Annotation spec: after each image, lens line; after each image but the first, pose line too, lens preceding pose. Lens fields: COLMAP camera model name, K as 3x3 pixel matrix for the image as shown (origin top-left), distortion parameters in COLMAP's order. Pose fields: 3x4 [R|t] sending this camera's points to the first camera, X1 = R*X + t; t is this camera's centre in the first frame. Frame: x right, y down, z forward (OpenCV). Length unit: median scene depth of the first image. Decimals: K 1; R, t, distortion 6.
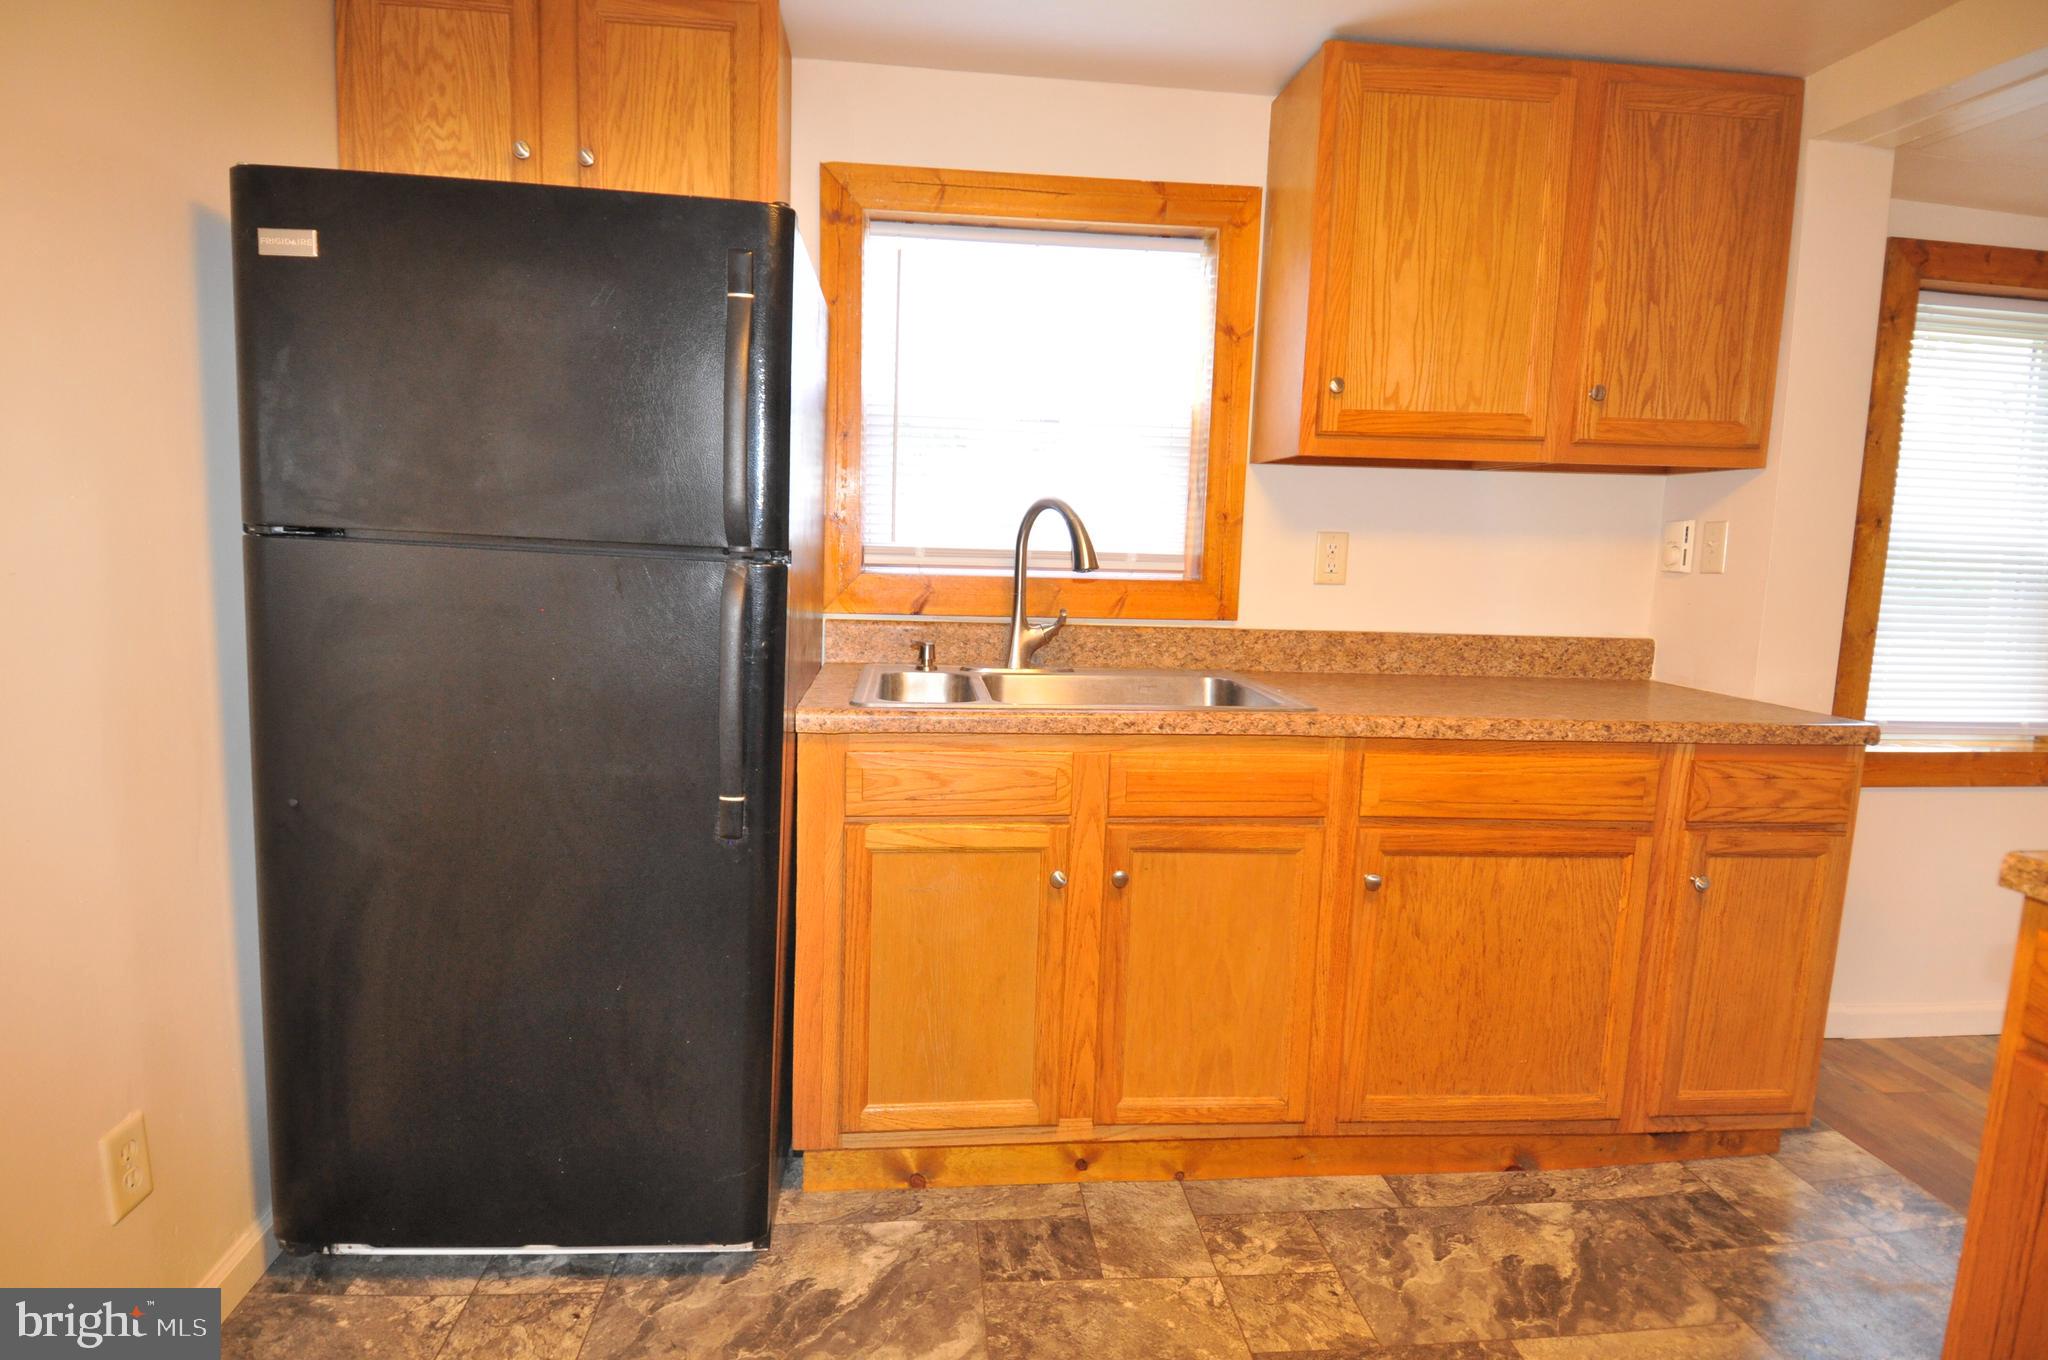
lens RADIAL K [[1055.3, 0, 1006.7], [0, 1055.3, 678.7], [0, 0, 1]] dist [0.037087, -0.047631]
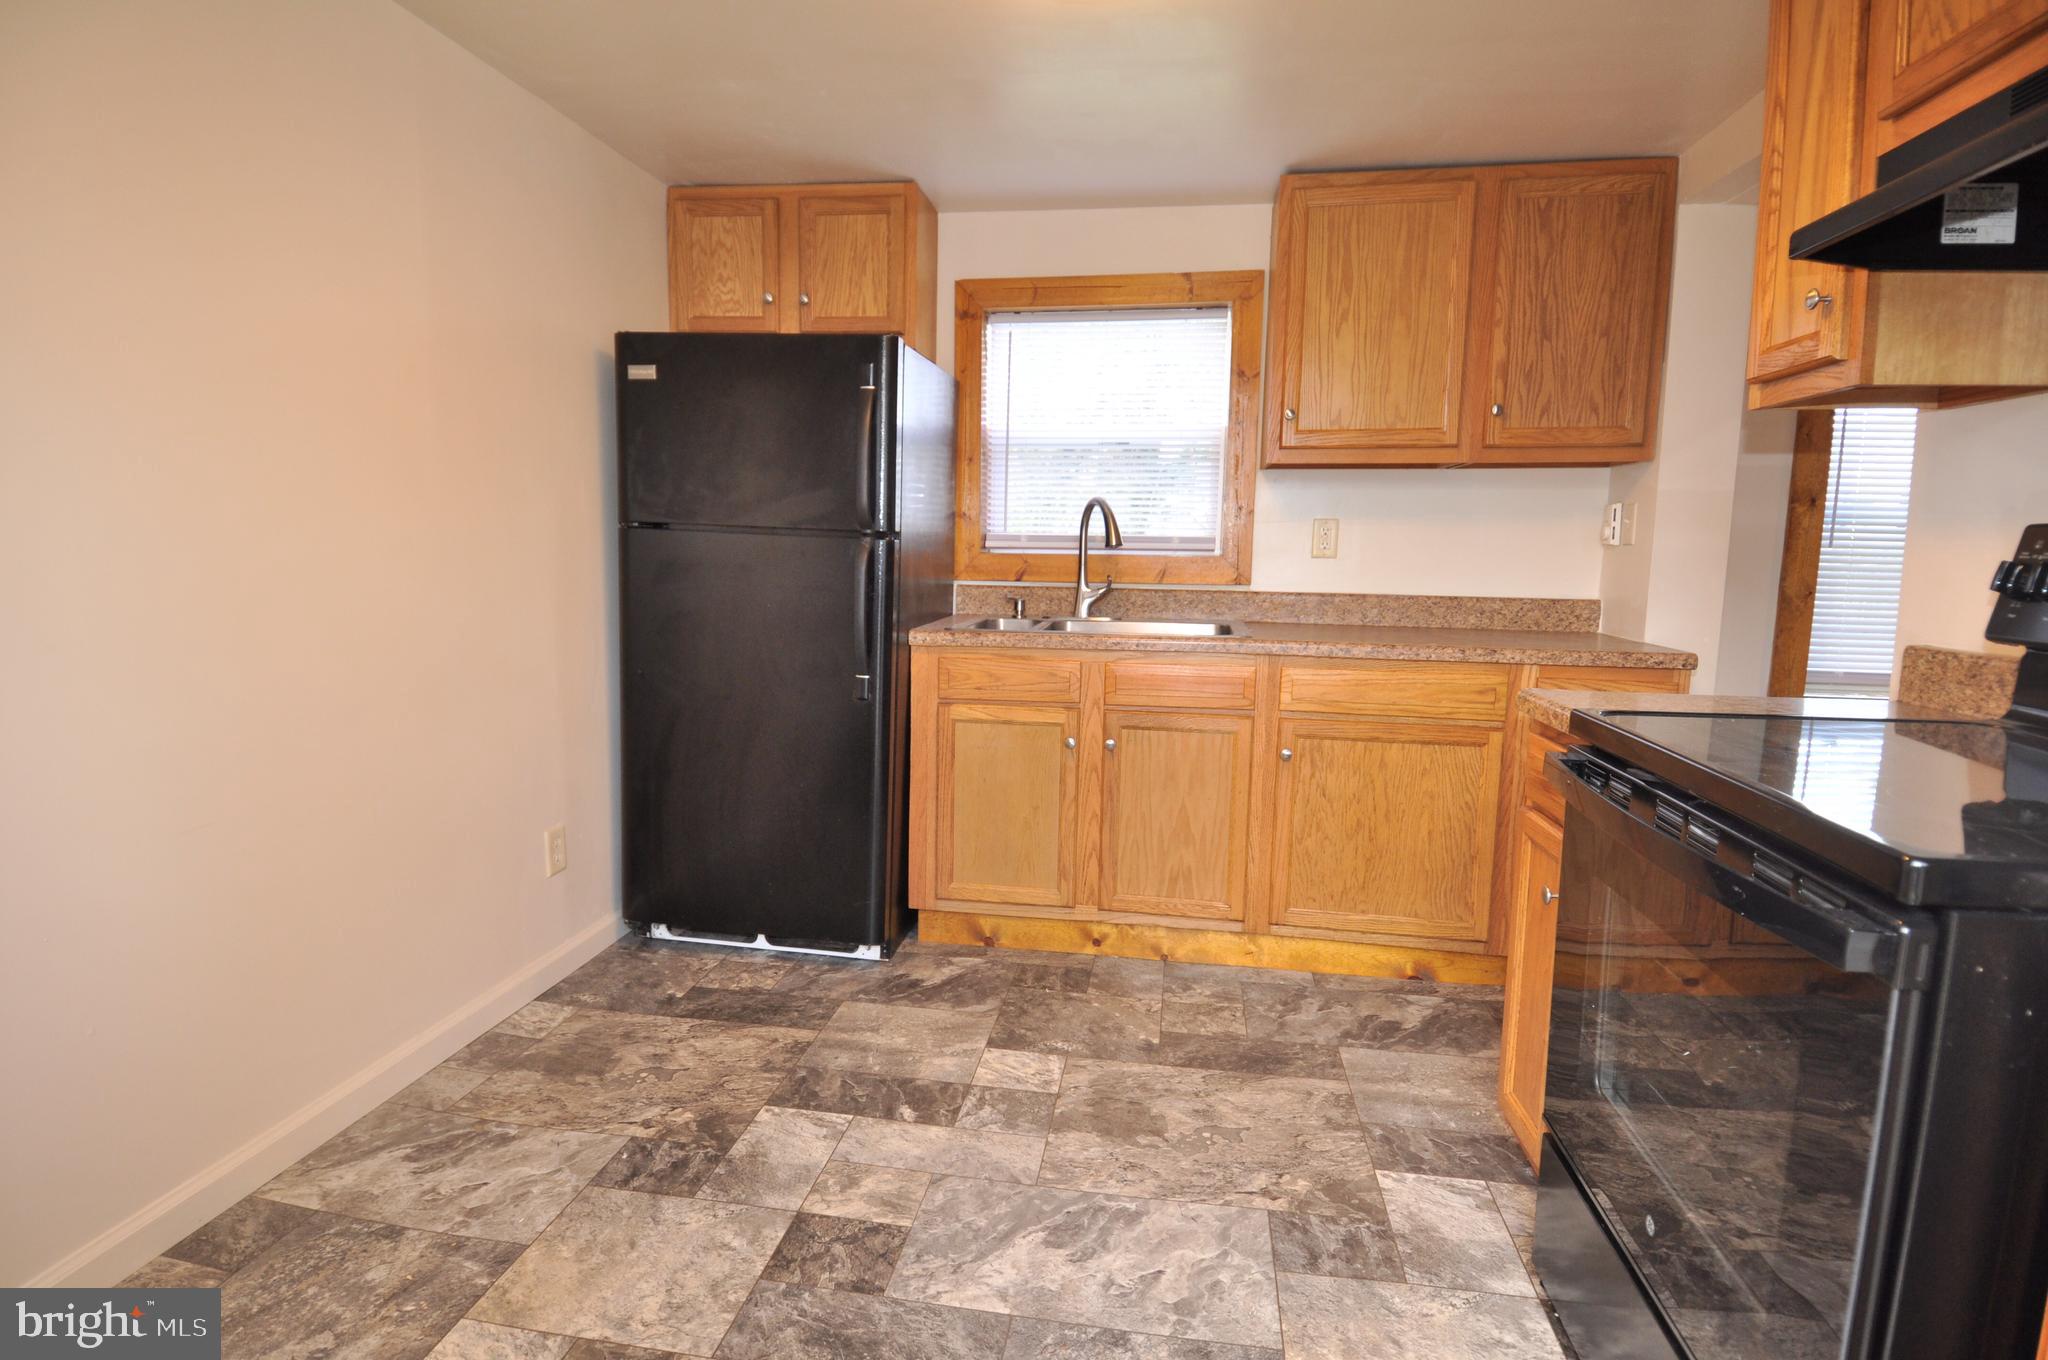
lens RADIAL K [[1055.3, 0, 1006.7], [0, 1055.3, 678.7], [0, 0, 1]] dist [0.037087, -0.047631]
pose [[0.967002, 0.018504, -0.254097, 0.311437], [-0.020278, 0.999785, -0.004364, 0.091927], [0.253962, 0.009372, 0.967169, -0.466707]]
